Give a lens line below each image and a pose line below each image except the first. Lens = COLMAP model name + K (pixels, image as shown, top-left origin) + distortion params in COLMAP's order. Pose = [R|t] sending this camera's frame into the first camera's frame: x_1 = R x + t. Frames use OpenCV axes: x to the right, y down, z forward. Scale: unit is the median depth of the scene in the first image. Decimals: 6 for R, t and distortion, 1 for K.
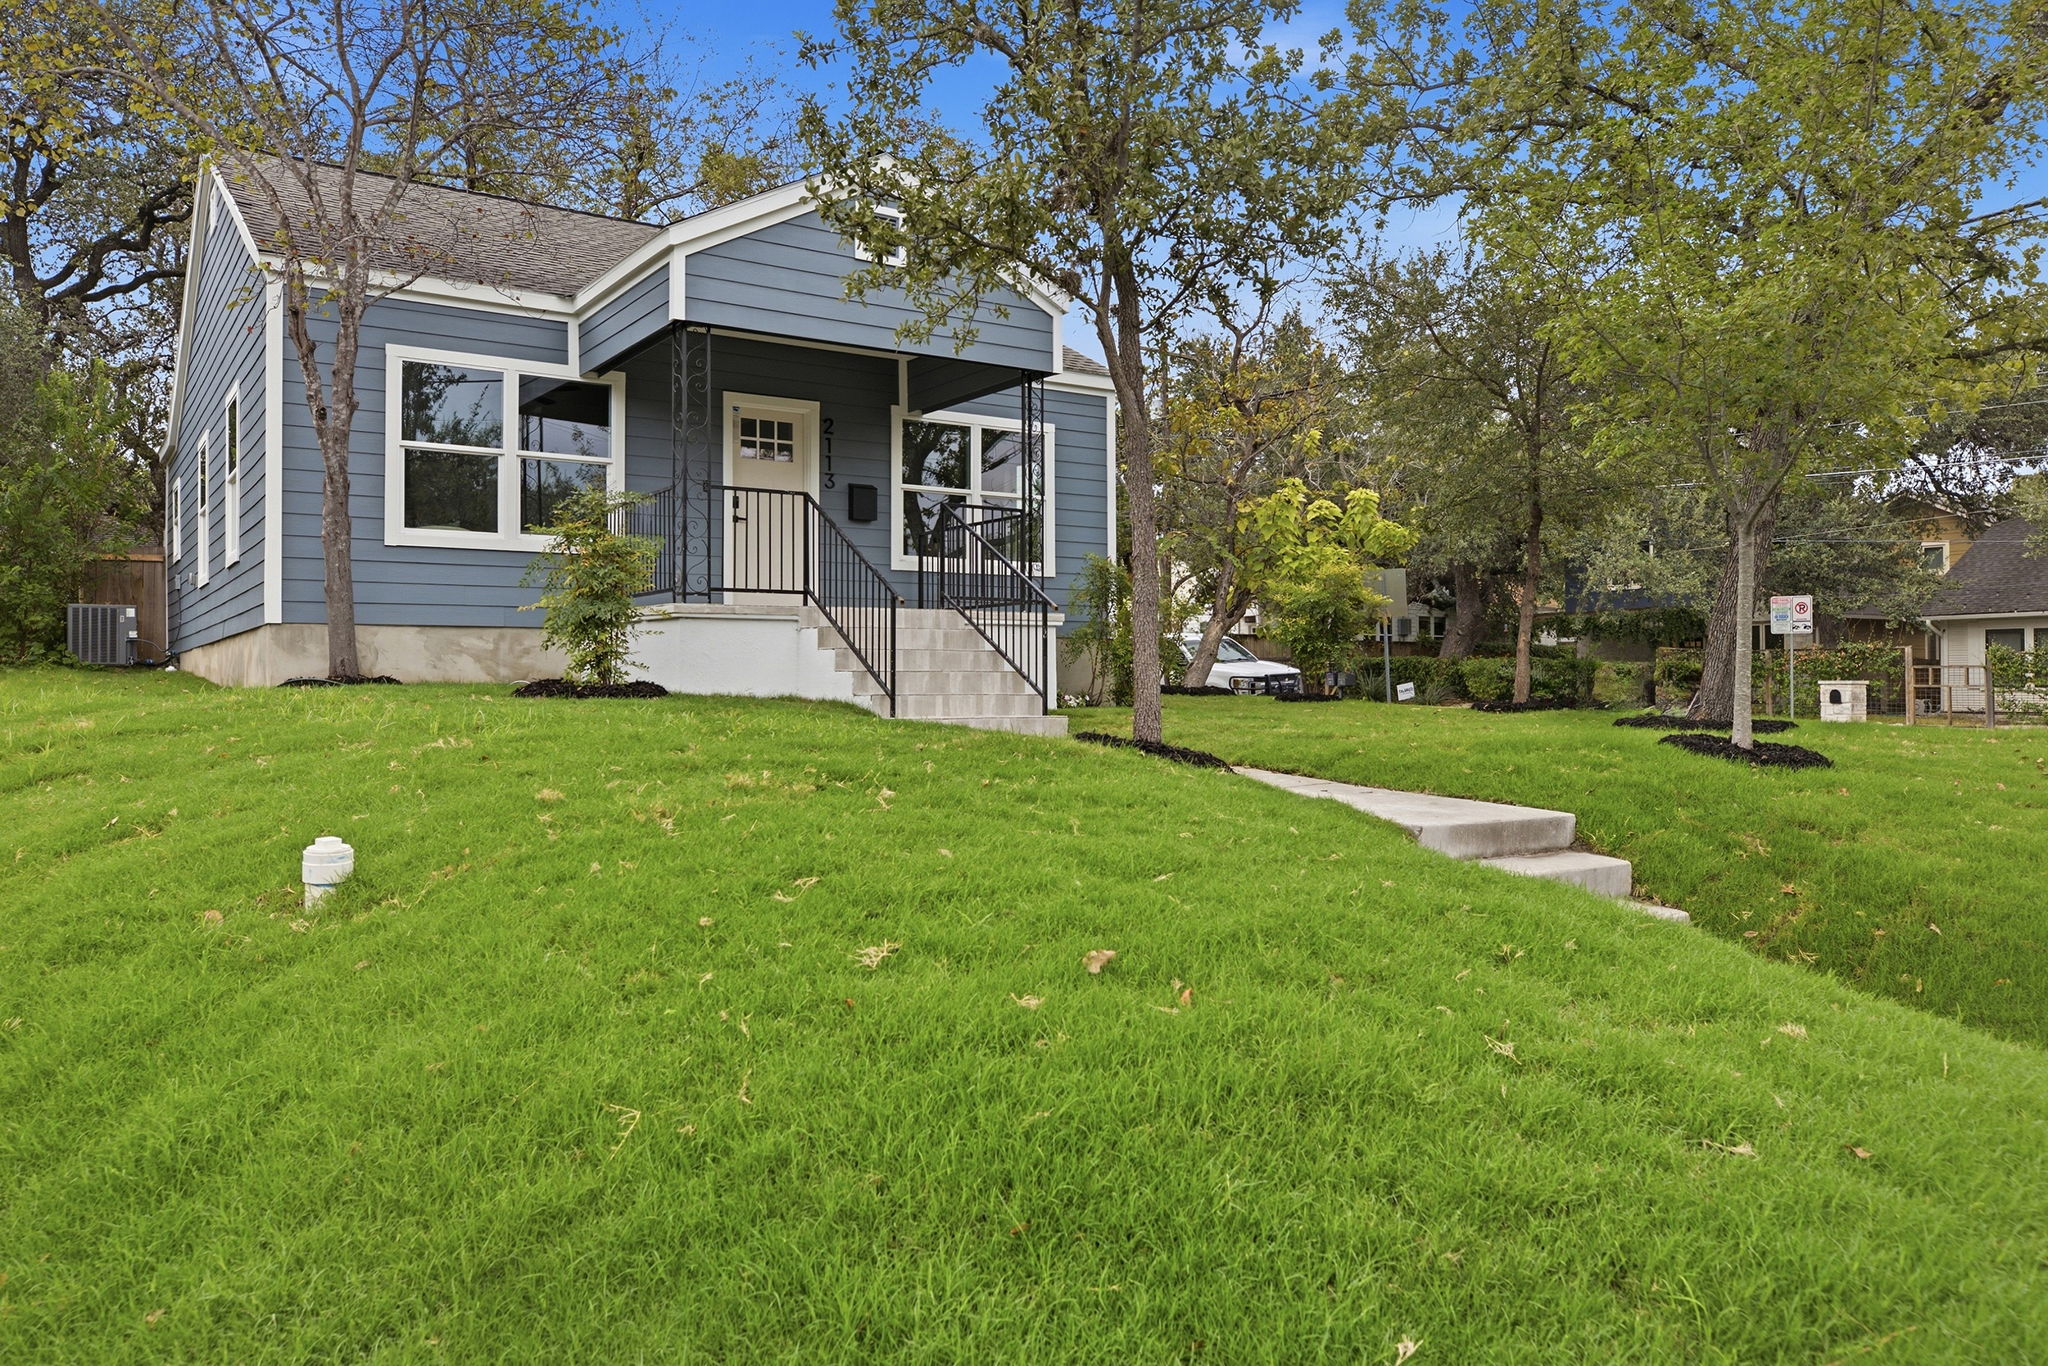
lens RADIAL K [[1458.3, 0, 1027.4], [0, 1458.3, 673.6], [0, 0, 1]] dist [-0.001027, -0.002538]
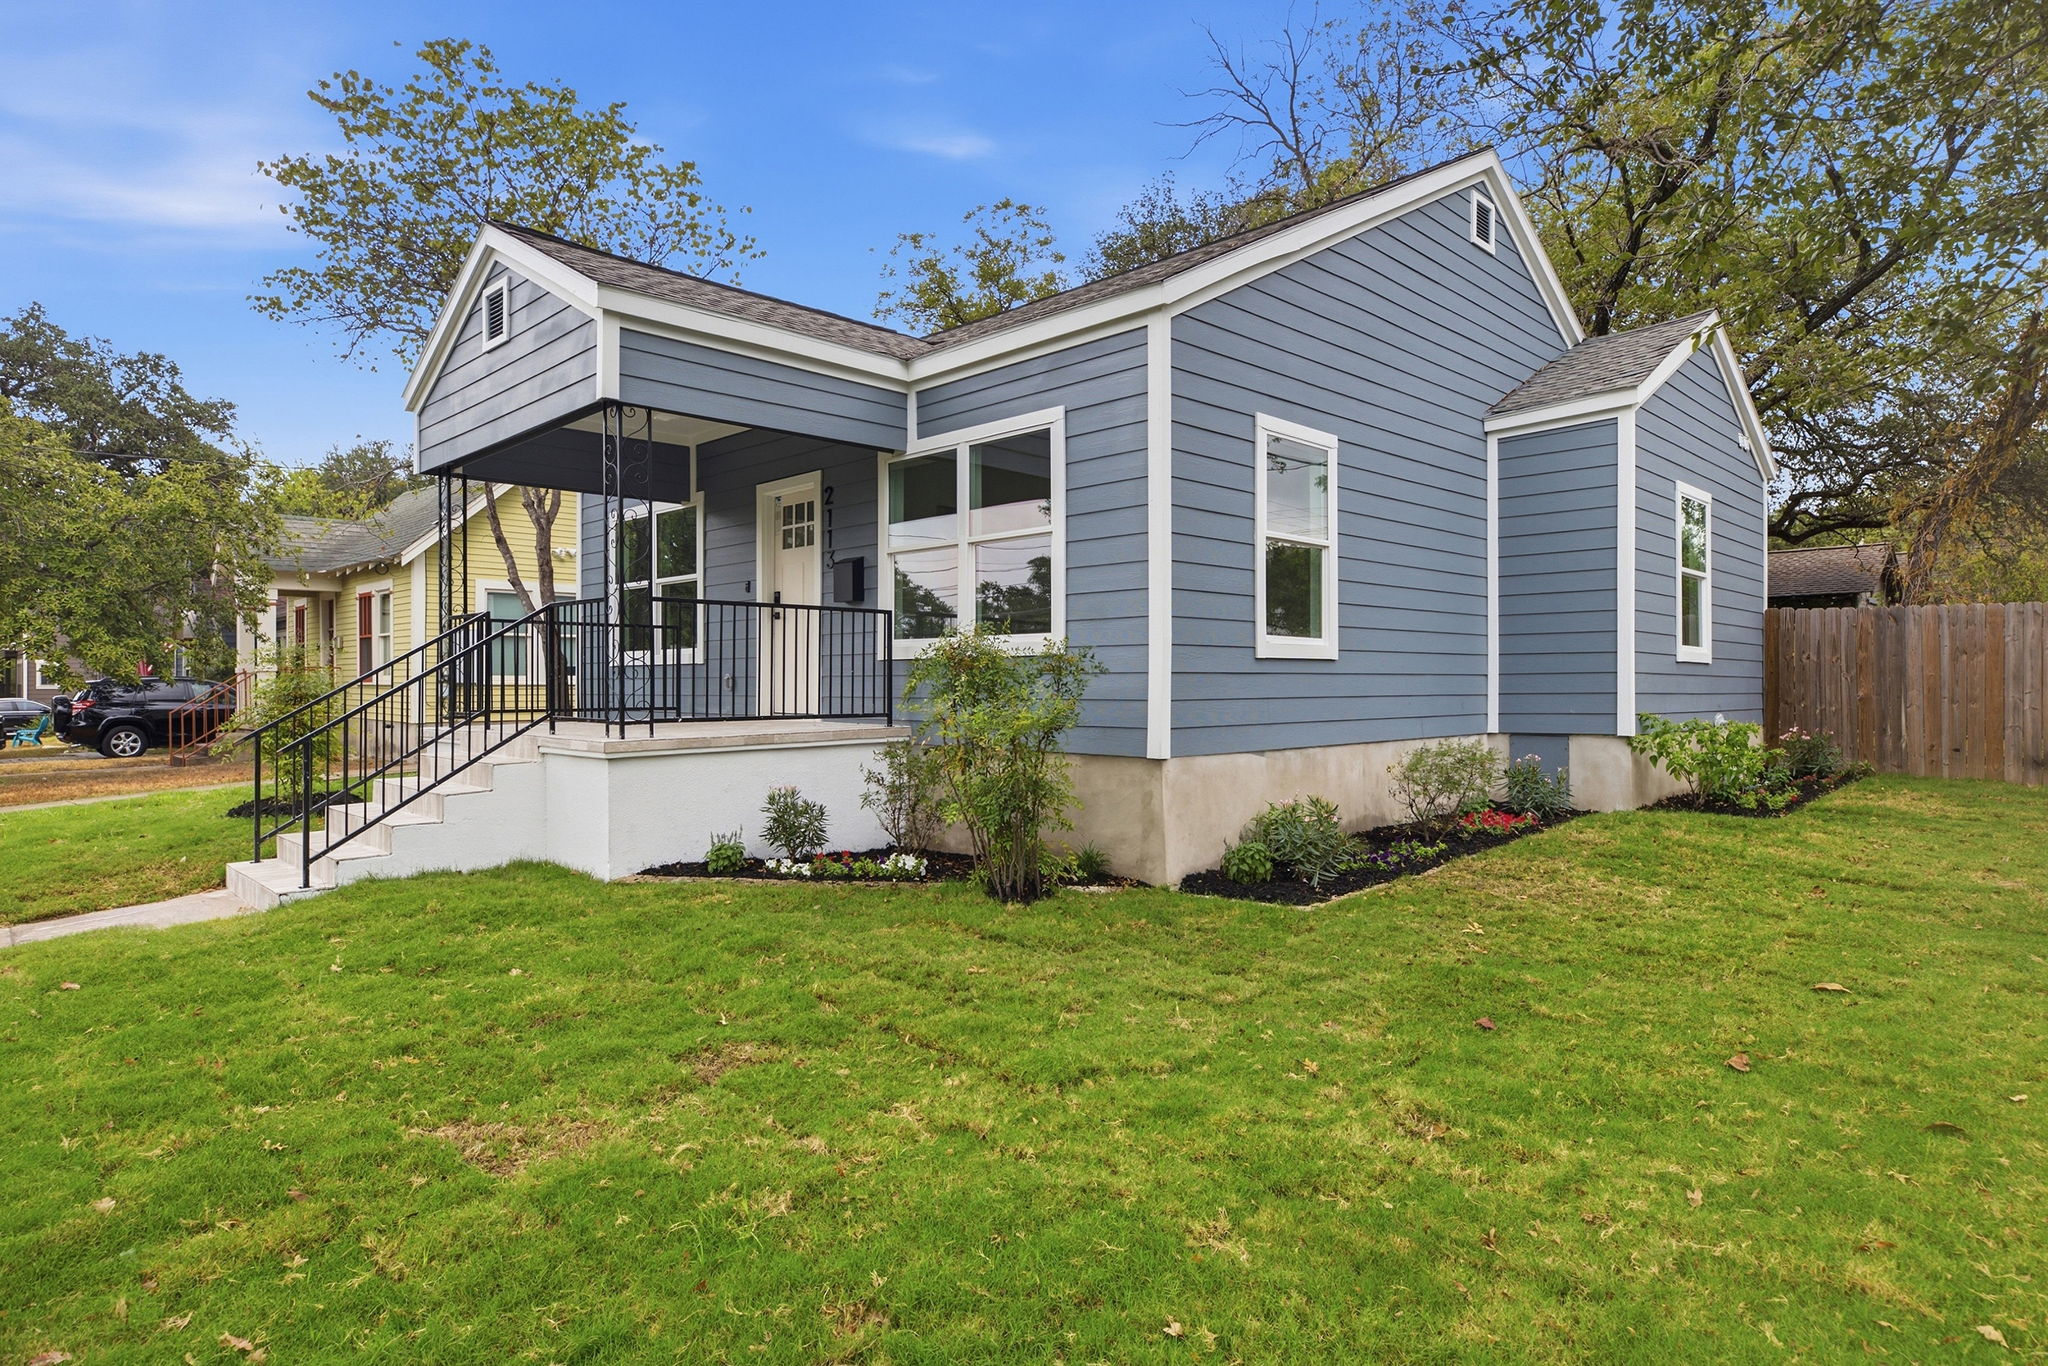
lens RADIAL K [[1150.4, 0, 1032.8], [0, 1150.4, 676.8], [0, 0, 1]] dist [-0.002912, 0.000784]
pose [[0.185068, -0.002317, -0.982723, 0.546338], [0.011572, 0.999933, -0.000179, -0.062832], [0.982658, -0.011339, 0.185083, 0.995721]]
